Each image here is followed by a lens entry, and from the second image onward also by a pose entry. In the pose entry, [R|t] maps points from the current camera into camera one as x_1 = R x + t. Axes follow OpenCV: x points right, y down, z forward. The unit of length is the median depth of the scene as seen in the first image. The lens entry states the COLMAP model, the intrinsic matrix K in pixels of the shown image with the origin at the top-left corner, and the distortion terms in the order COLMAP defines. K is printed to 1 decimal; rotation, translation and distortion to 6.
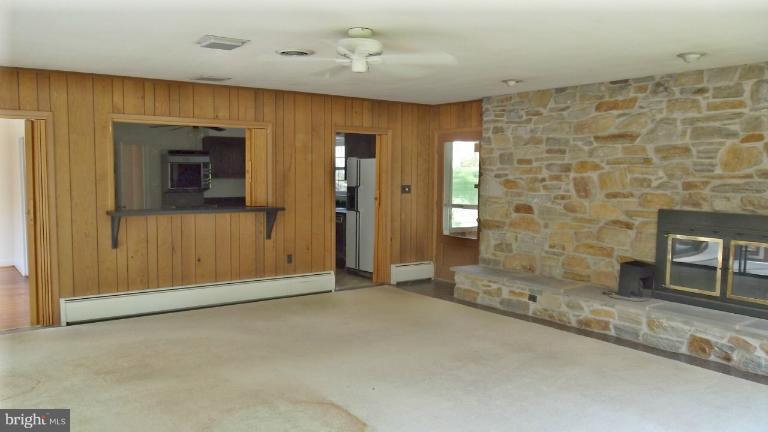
lens RADIAL K [[622.0, 0, 387.4], [0, 622.0, 220.4], [0, 0, 1]] dist [-0.027593, 0.010612]
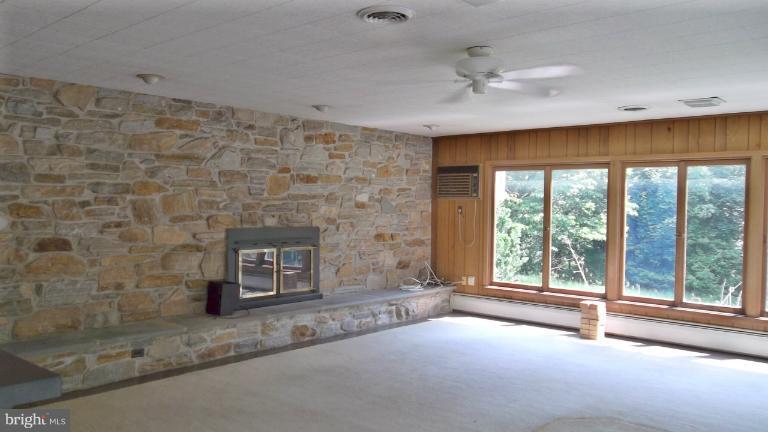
lens RADIAL K [[622.0, 0, 387.5], [0, 622.0, 212.5], [0, 0, 1]] dist [-0.027593, 0.010612]
pose [[-0.236721, -0.031910, 0.971053, -0.634089], [0.058260, 0.997196, 0.046972, -0.075999], [-0.969829, 0.067693, -0.234198, 0.910904]]
